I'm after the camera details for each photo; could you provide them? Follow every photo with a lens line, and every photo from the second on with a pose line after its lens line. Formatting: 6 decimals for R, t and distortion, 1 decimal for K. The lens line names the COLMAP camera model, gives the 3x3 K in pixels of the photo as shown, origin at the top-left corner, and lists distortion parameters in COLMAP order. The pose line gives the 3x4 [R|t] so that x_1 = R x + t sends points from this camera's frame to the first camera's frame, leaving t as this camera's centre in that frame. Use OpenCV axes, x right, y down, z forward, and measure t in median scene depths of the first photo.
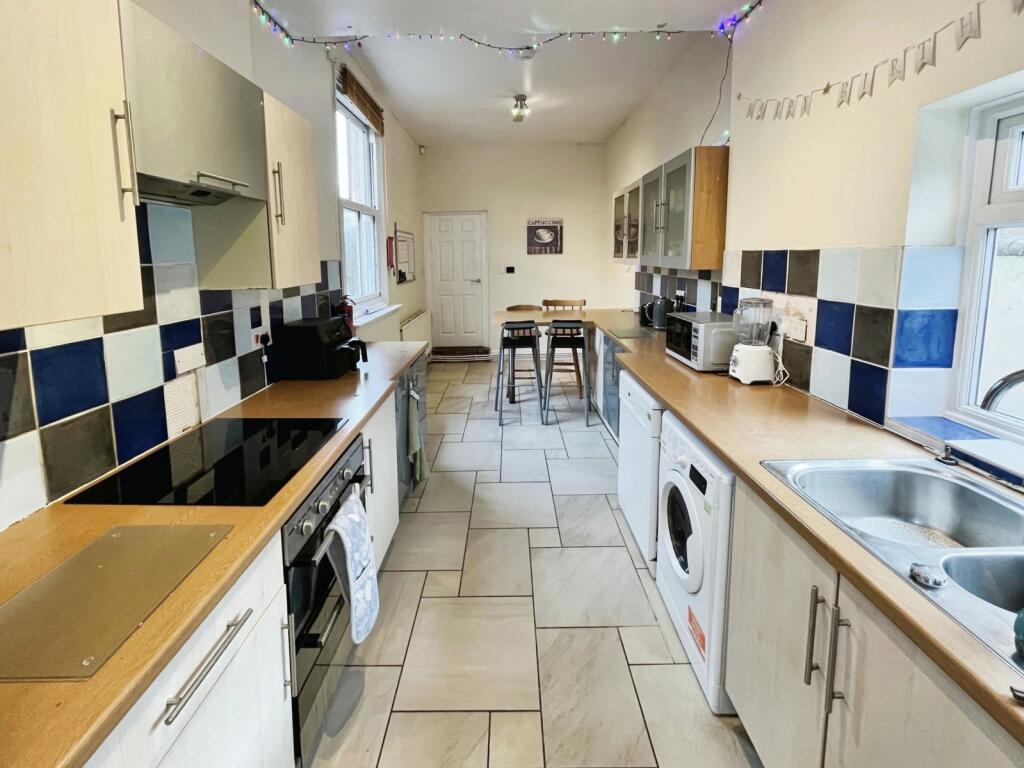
lens RADIAL K [[409.9, 0, 498.3], [0, 409.9, 307.3], [0, 0, 1]] dist [-0.004815, -0.000056]
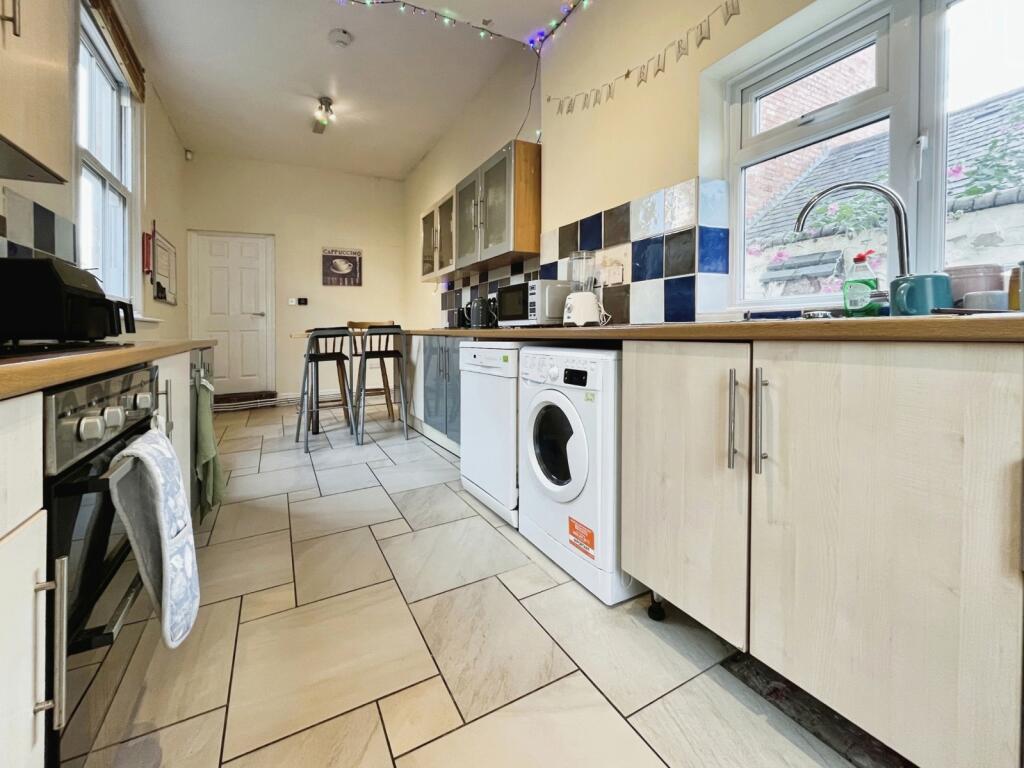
lens RADIAL K [[409.9, 0, 469.6], [0, 409.9, 339.7], [0, 0, 1]] dist [-0.004815, -0.000056]
pose [[0.896046, 0.002832, 0.443952, -0.124279], [0.039092, 0.995592, -0.085254, 0.248835], [-0.442237, 0.093746, 0.891986, 0.121169]]
